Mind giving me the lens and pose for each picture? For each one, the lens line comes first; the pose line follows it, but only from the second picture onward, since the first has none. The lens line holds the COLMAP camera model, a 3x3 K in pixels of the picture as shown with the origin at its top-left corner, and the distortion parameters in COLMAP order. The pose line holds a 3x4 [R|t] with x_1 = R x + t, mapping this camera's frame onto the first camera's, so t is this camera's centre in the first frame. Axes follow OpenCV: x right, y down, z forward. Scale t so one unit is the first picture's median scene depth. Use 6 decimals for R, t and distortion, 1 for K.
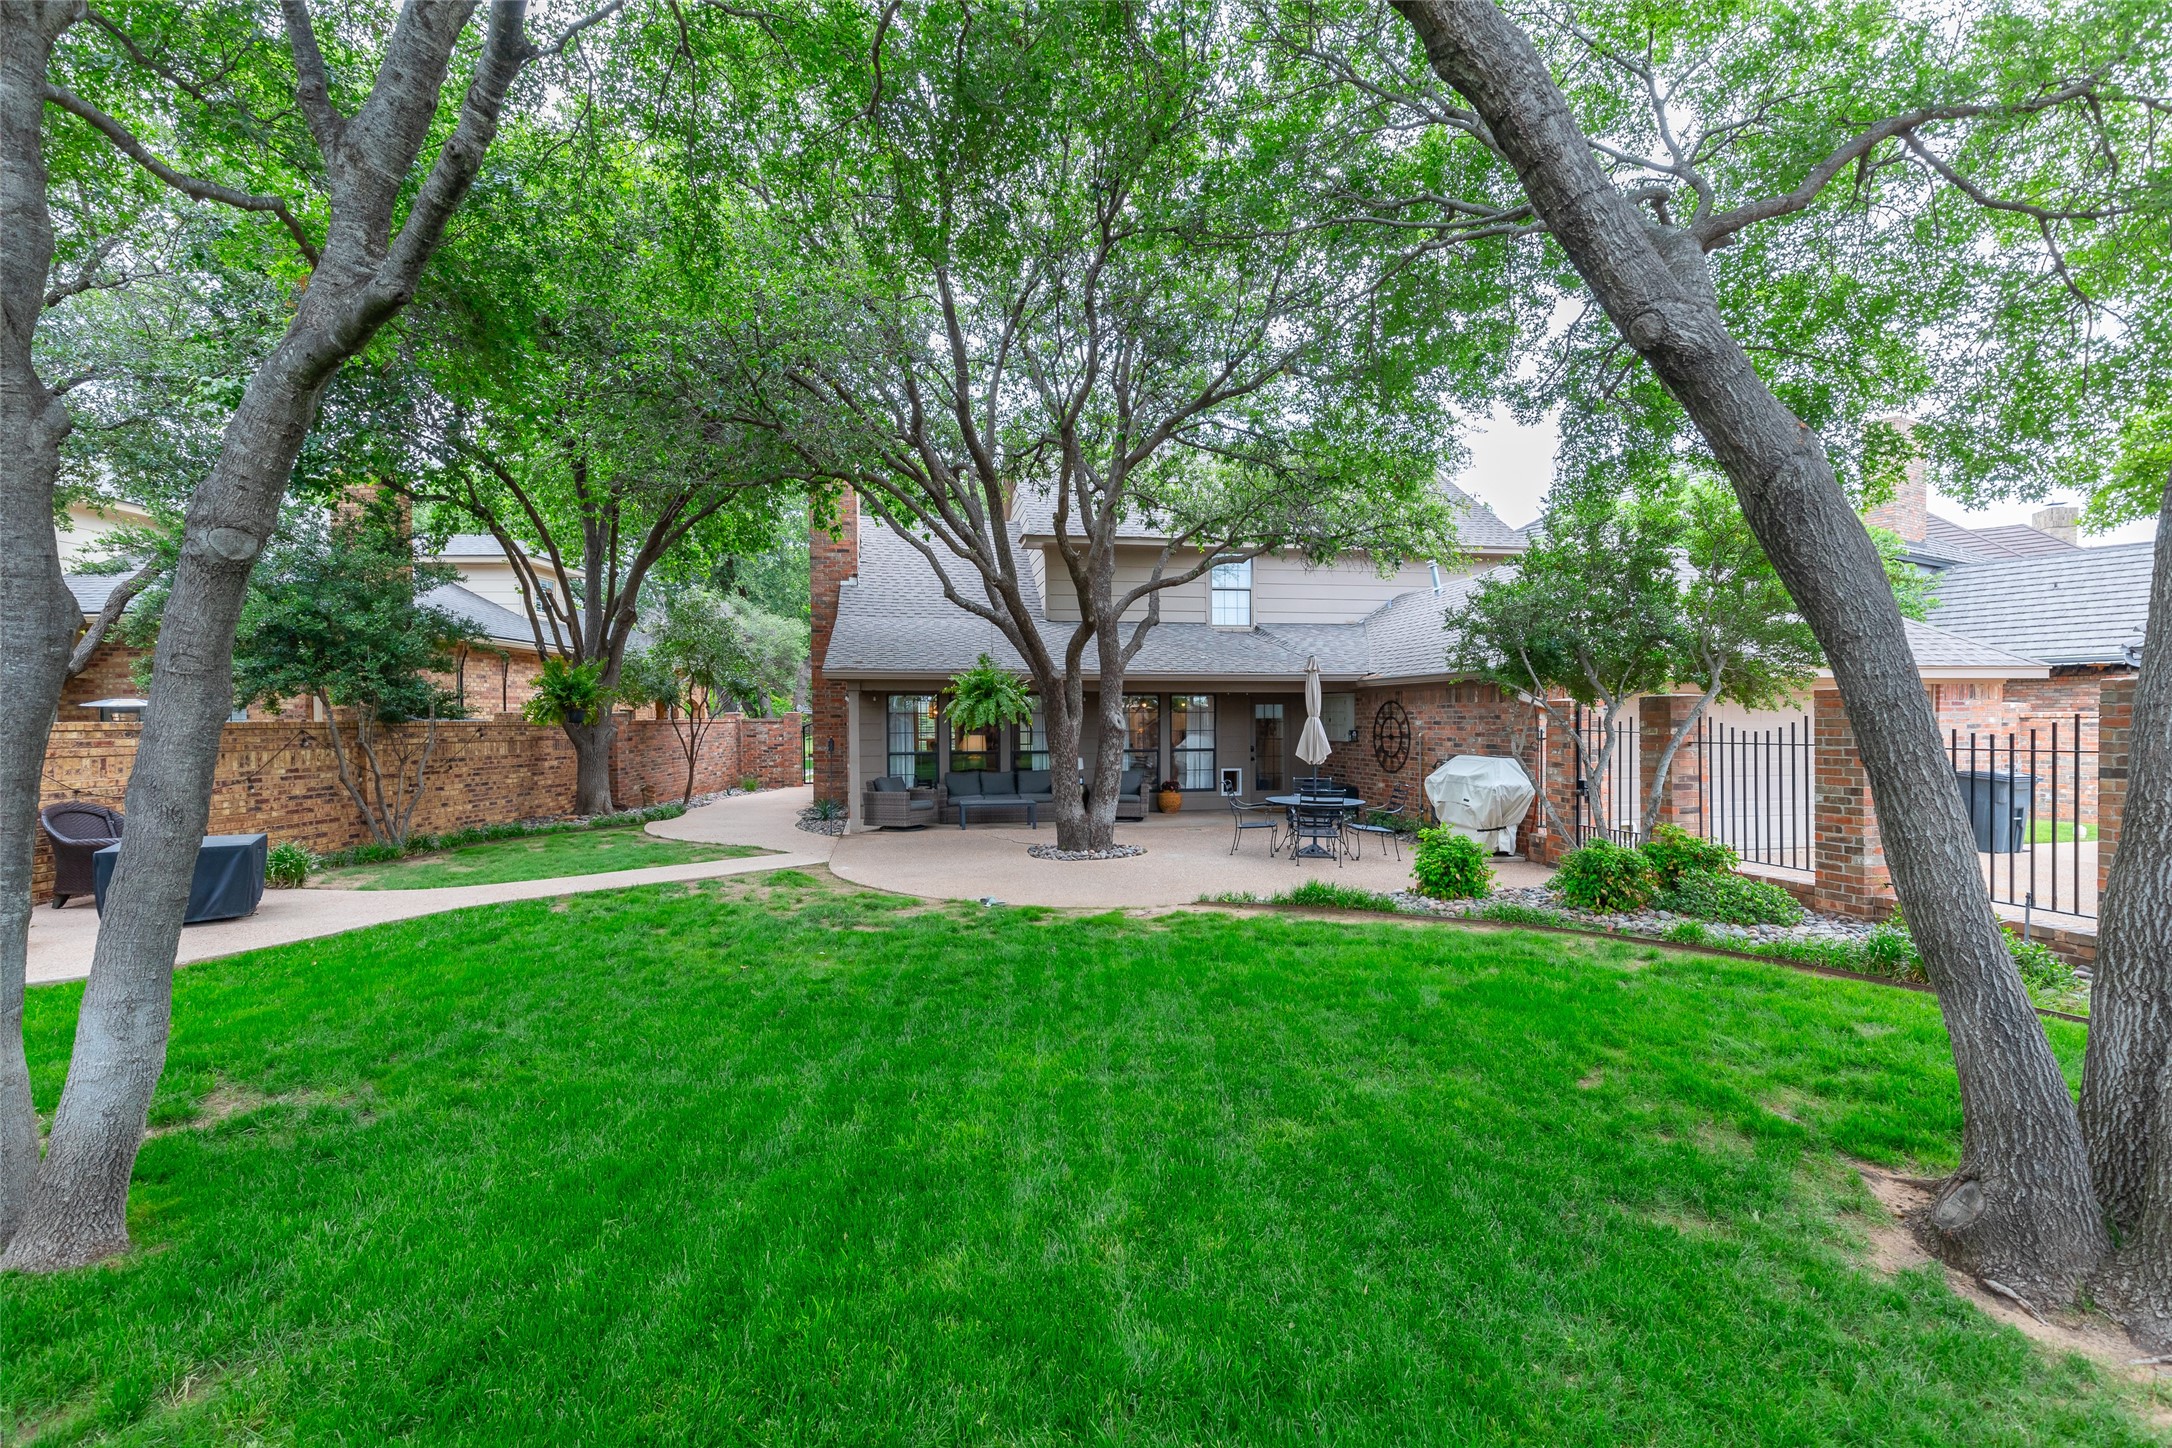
lens RADIAL K [[991.4, 0, 1094.4], [0, 991.4, 727.1], [0, 0, 1]] dist [0.005066, 0.000368]
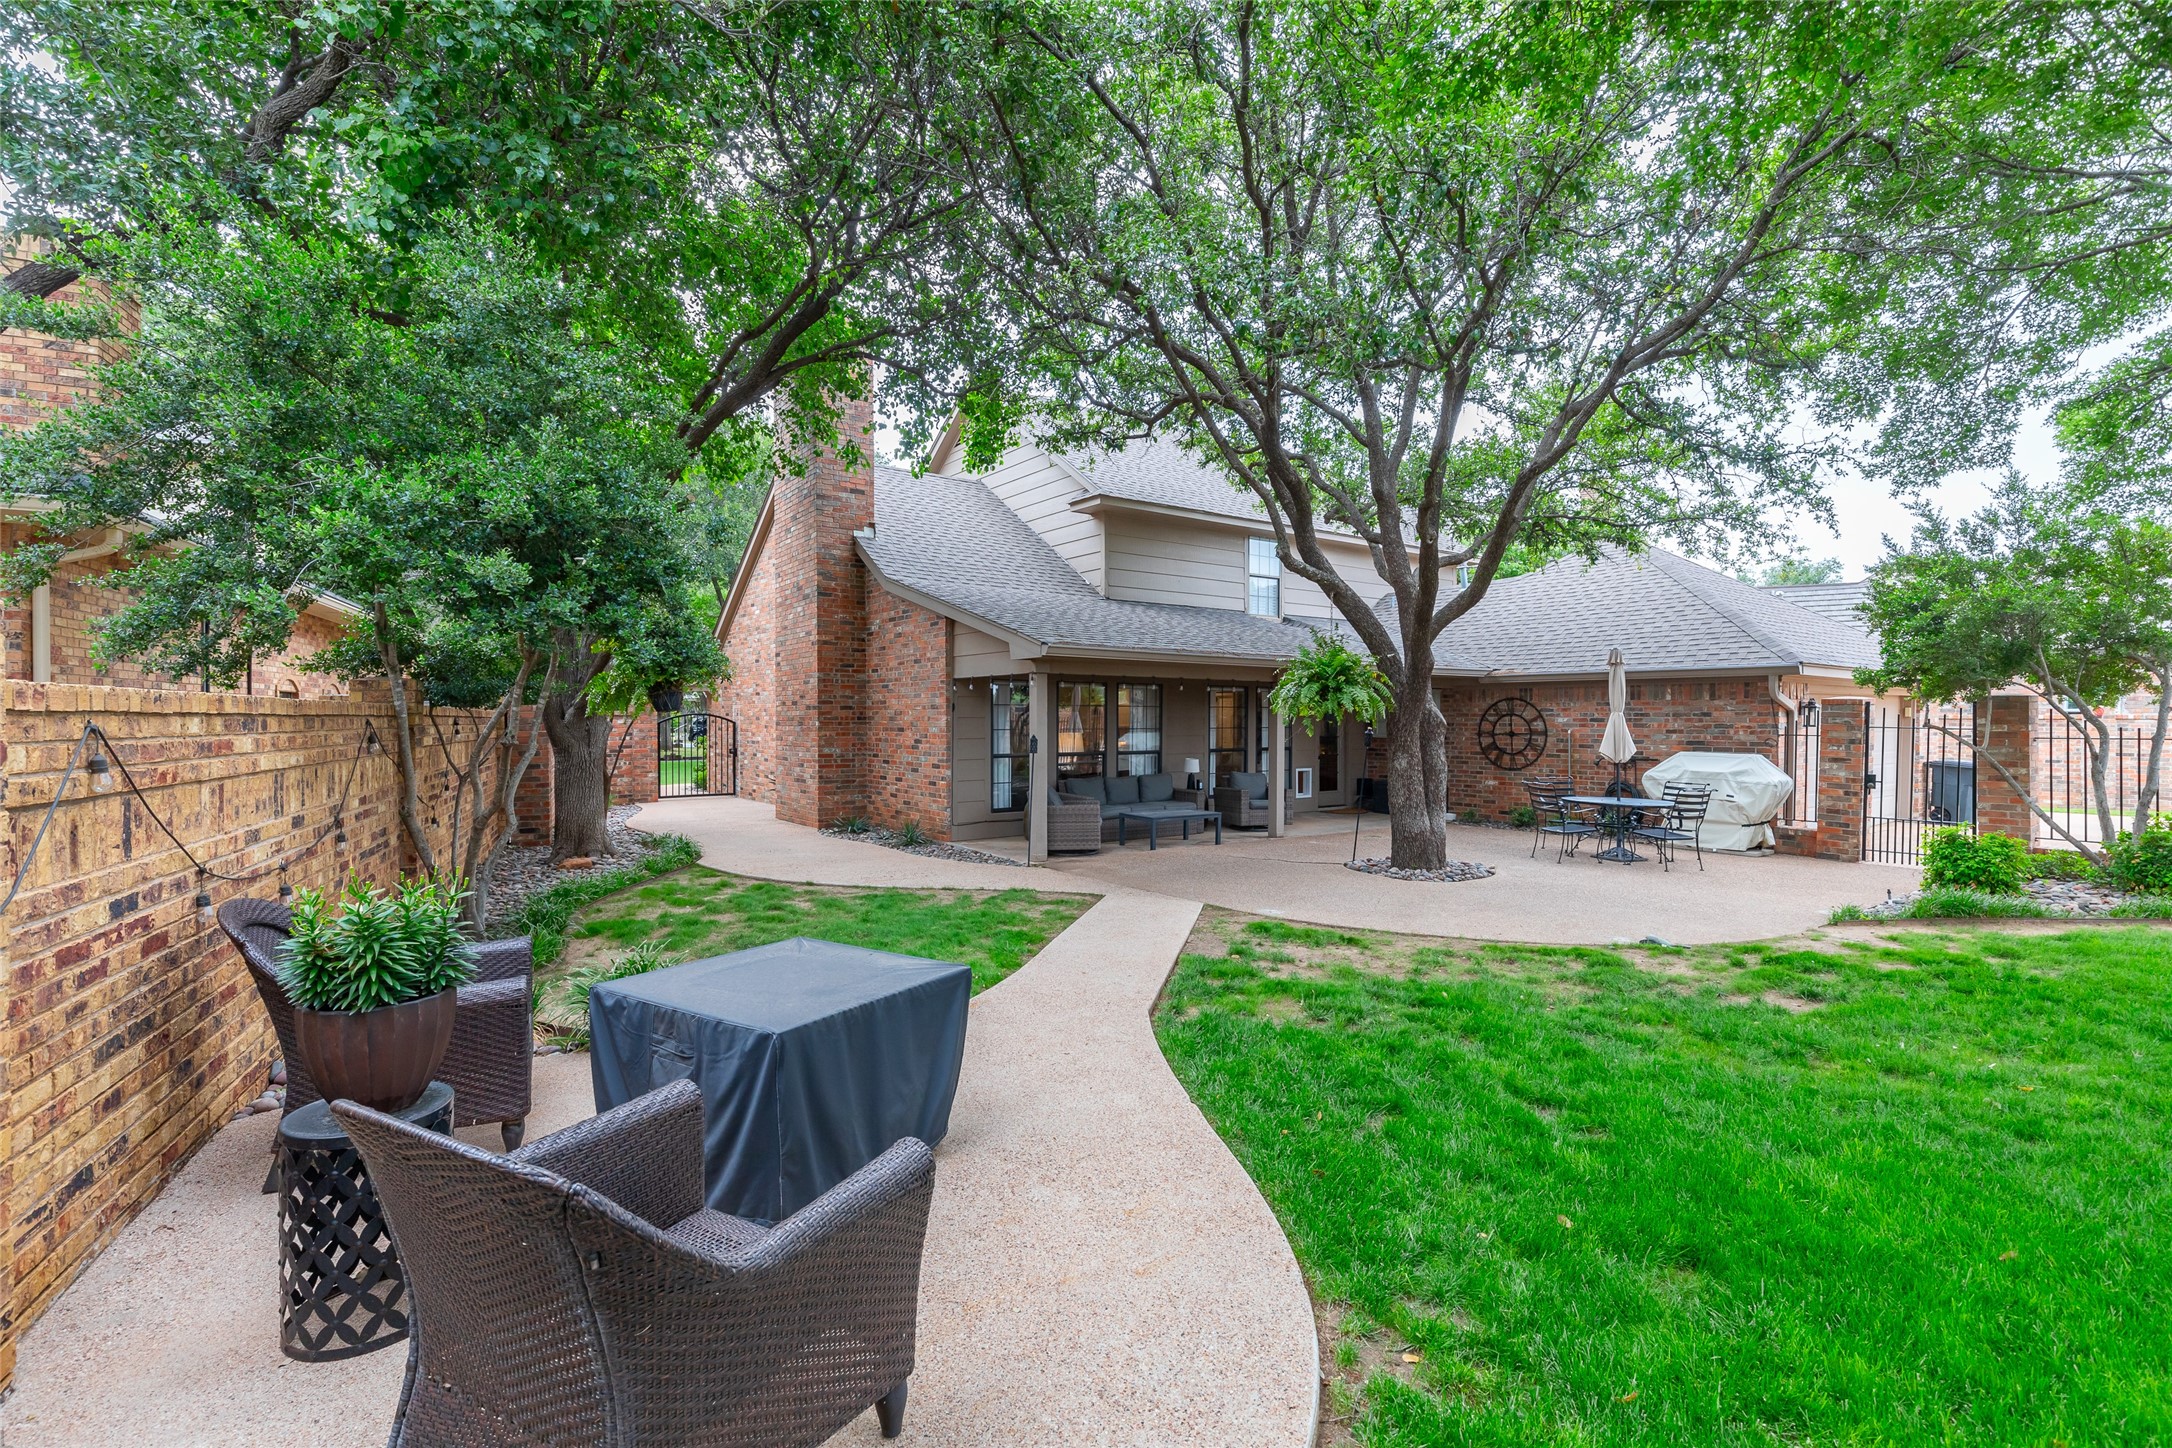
lens RADIAL K [[1001.1, 0, 1081.5], [0, 1001.1, 712.2], [0, 0, 1]] dist [0.009406, -0.000475]
pose [[0.907646, 0.008841, 0.419643, -0.475186], [-0.002682, 0.999880, -0.015264, 0.004454], [-0.419727, 0.012729, 0.907561, 0.256002]]
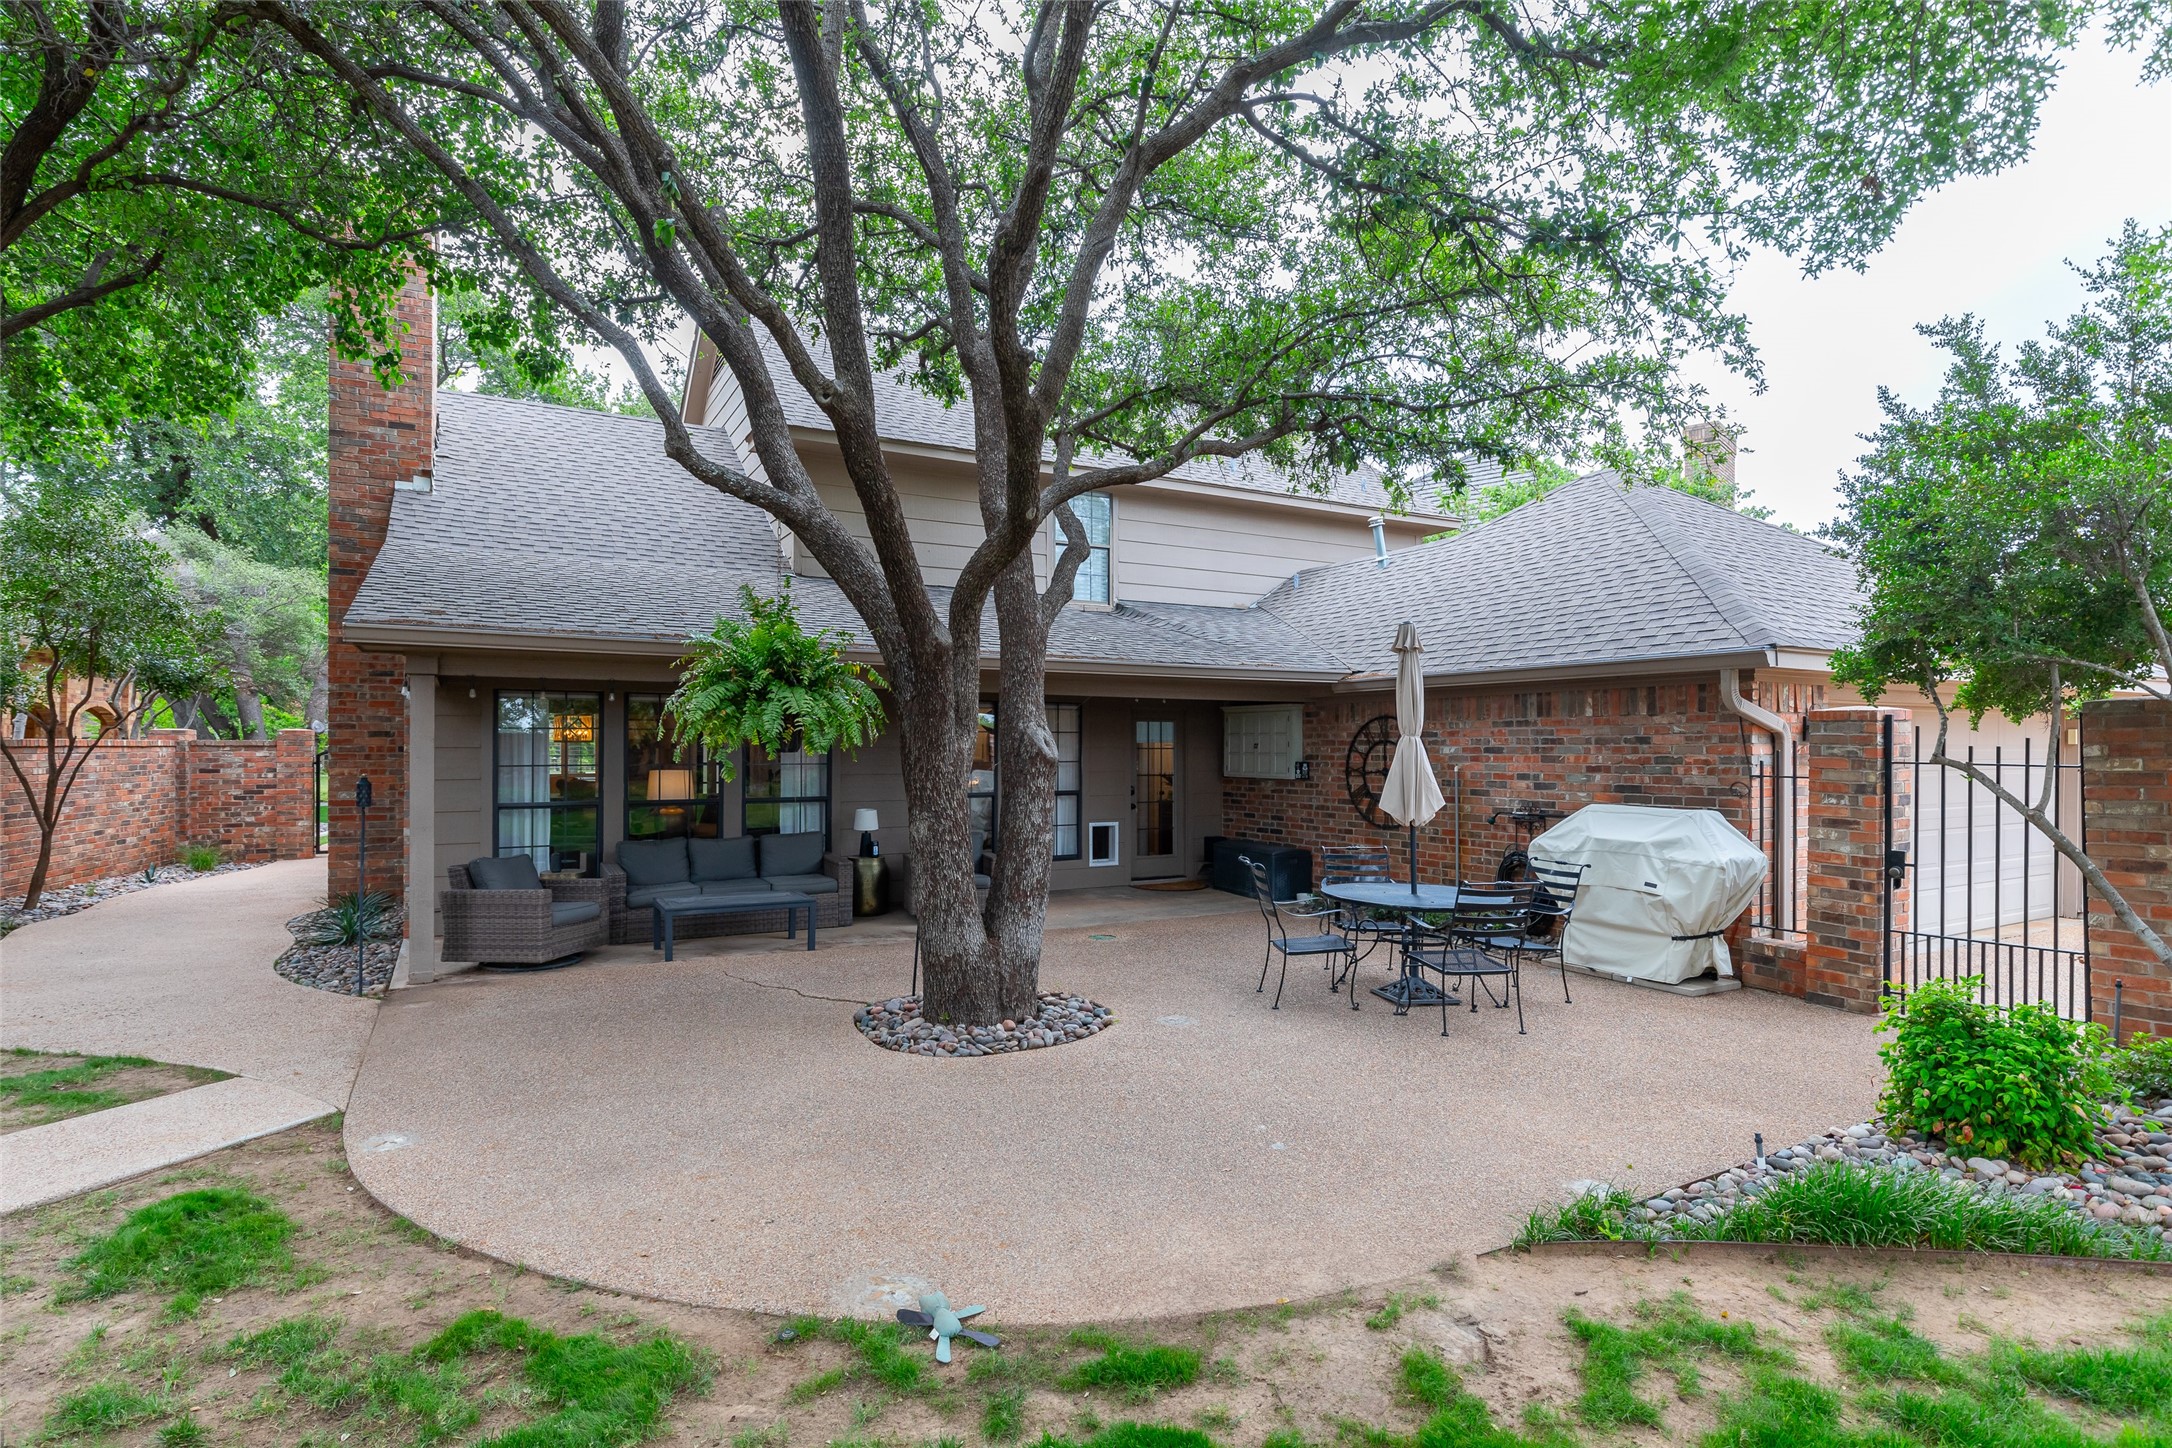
lens RADIAL K [[1106.0, 0, 1087.3], [0, 1106.0, 728.6], [0, 0, 1]] dist [0.000587, 0.000556]
pose [[0.952022, 0.010748, 0.305842, -0.091876], [-0.002418, 0.999616, -0.027601, 0.001994], [-0.306022, 0.025537, 0.951682, 0.361517]]
